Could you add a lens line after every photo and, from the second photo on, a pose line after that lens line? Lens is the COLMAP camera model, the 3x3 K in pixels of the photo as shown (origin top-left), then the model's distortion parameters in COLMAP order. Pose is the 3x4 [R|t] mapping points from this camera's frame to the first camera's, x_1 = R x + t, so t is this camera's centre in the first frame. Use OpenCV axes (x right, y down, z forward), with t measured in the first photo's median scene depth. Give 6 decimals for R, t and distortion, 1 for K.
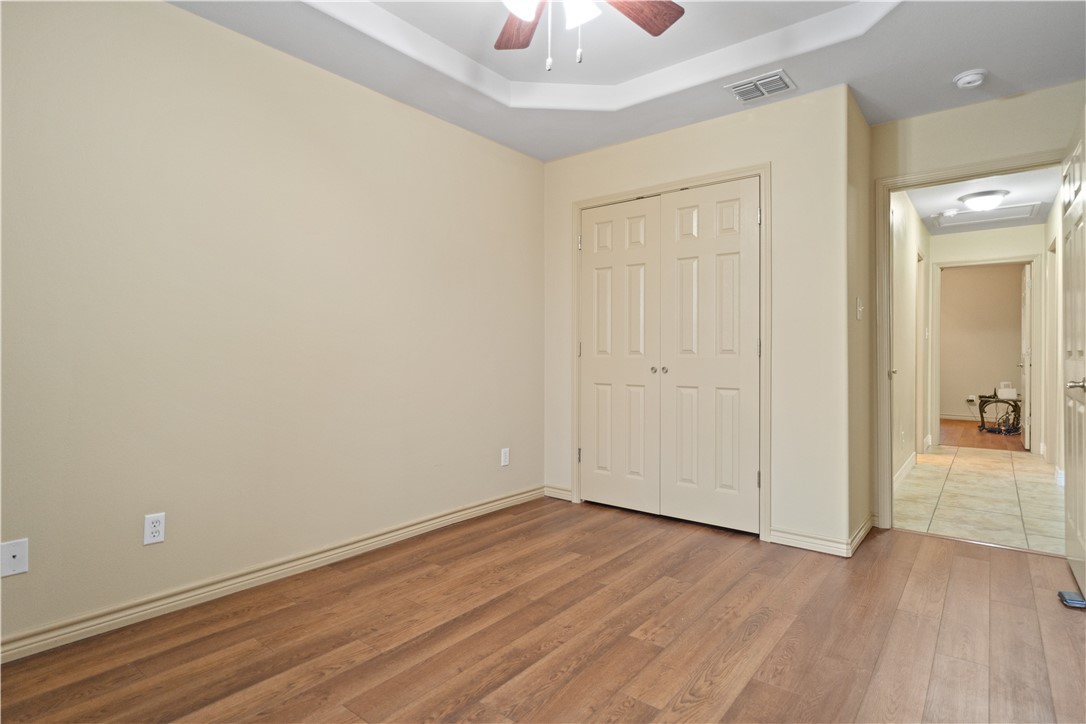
lens RADIAL K [[546.4, 0, 540.4], [0, 546.4, 353.1], [0, 0, 1]] dist [0.002254, 0.001286]
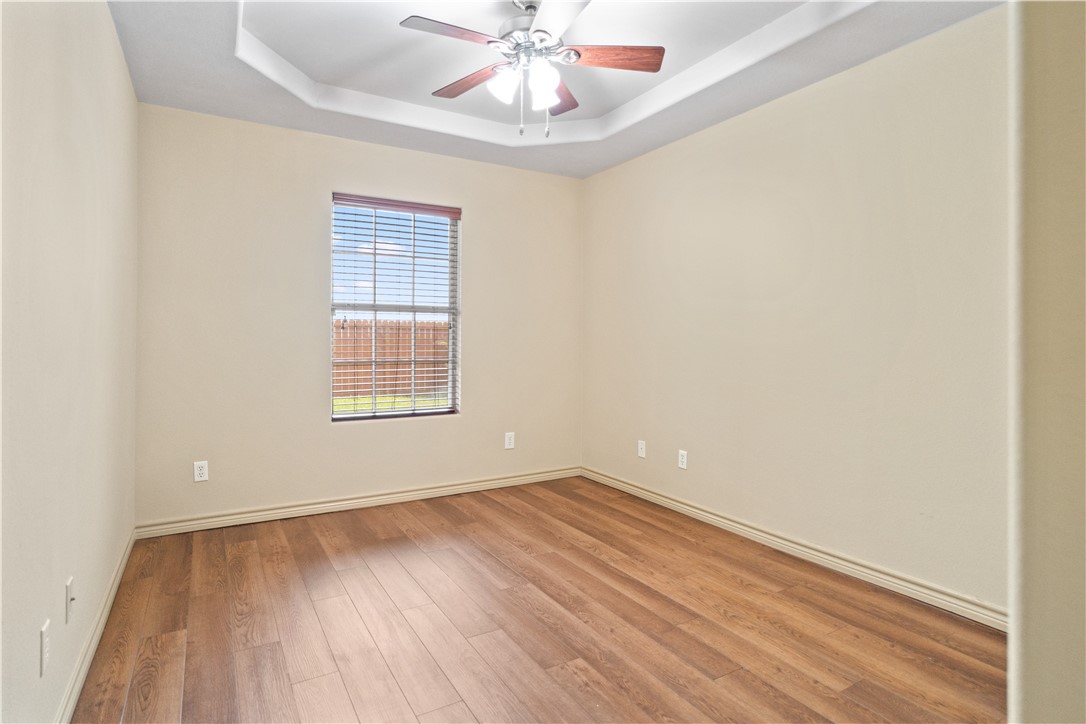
lens RADIAL K [[575.0, 0, 552.8], [0, 575.0, 350.9], [0, 0, 1]] dist [-0.004609, 0.002205]
pose [[-0.340725, 0.006823, -0.940138, 0.922766], [-0.003895, 0.999955, 0.008669, -0.015784], [0.940155, 0.006616, -0.340683, 1.080501]]
